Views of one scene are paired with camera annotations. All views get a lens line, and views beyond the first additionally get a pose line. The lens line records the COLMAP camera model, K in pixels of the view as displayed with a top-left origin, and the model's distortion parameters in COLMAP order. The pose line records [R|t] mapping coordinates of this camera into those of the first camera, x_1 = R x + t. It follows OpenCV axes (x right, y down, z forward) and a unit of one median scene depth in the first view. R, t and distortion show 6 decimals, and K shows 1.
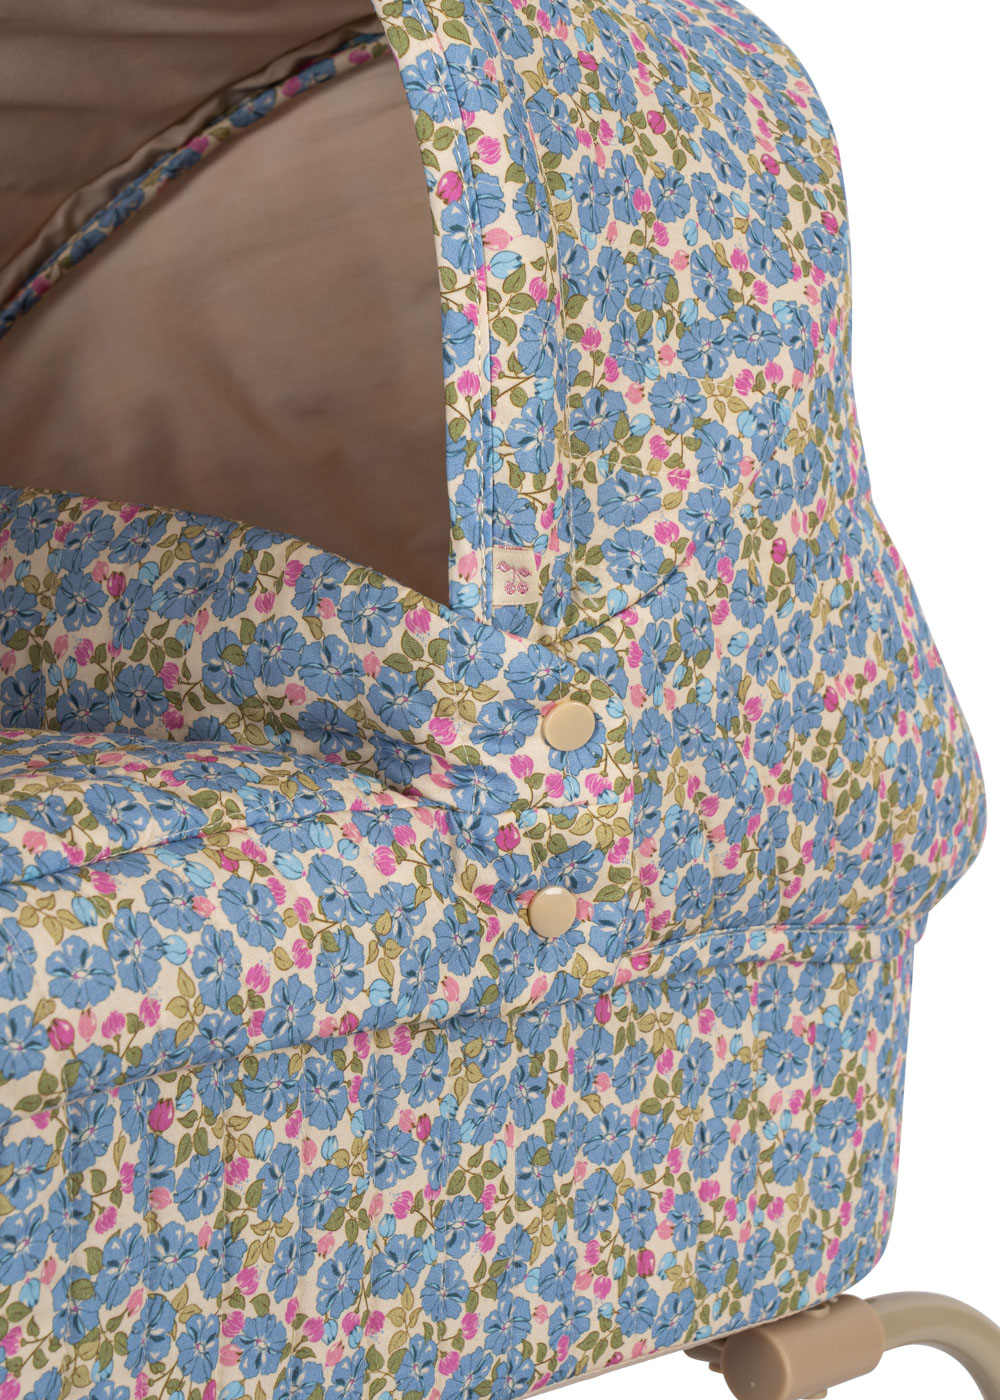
lens RADIAL K [[5226.6, 0, 500.3], [0, 5226.6, 700.2], [0, 0, 1]] dist [0.082443, 0.000000]
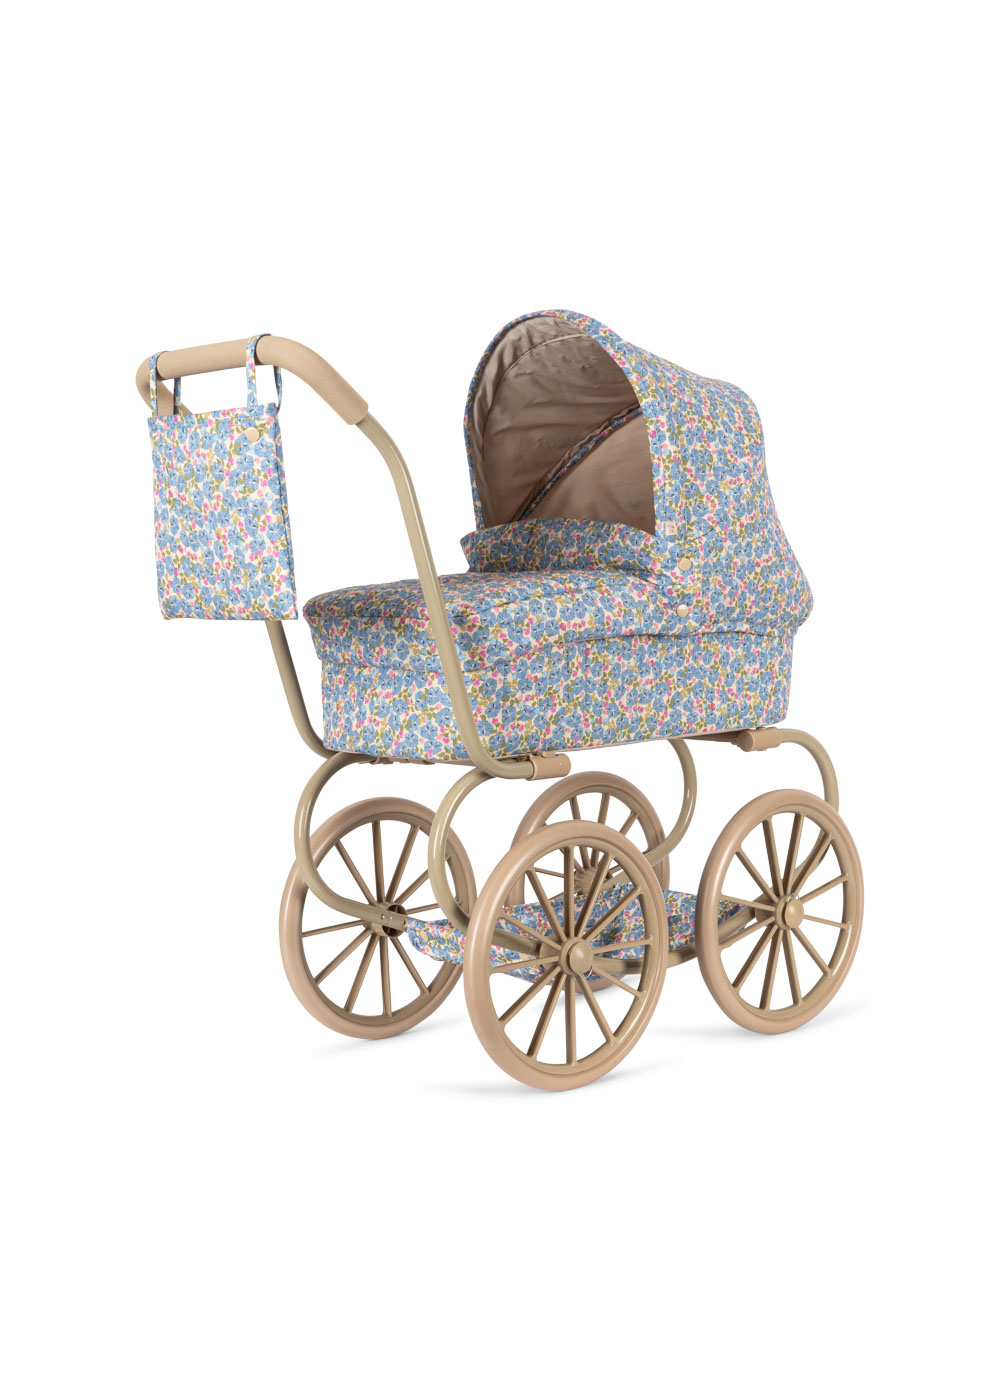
lens RADIAL K [[1998.7, 0, 475.5], [0, 1998.7, 826.0], [0, 0, 1]] dist [0.114671, 0.000000]
pose [[0.989788, -0.010959, -0.142128, 0.070519], [0.021242, 0.997248, 0.071032, 0.092709], [0.140959, -0.073326, 0.987296, -0.604685]]
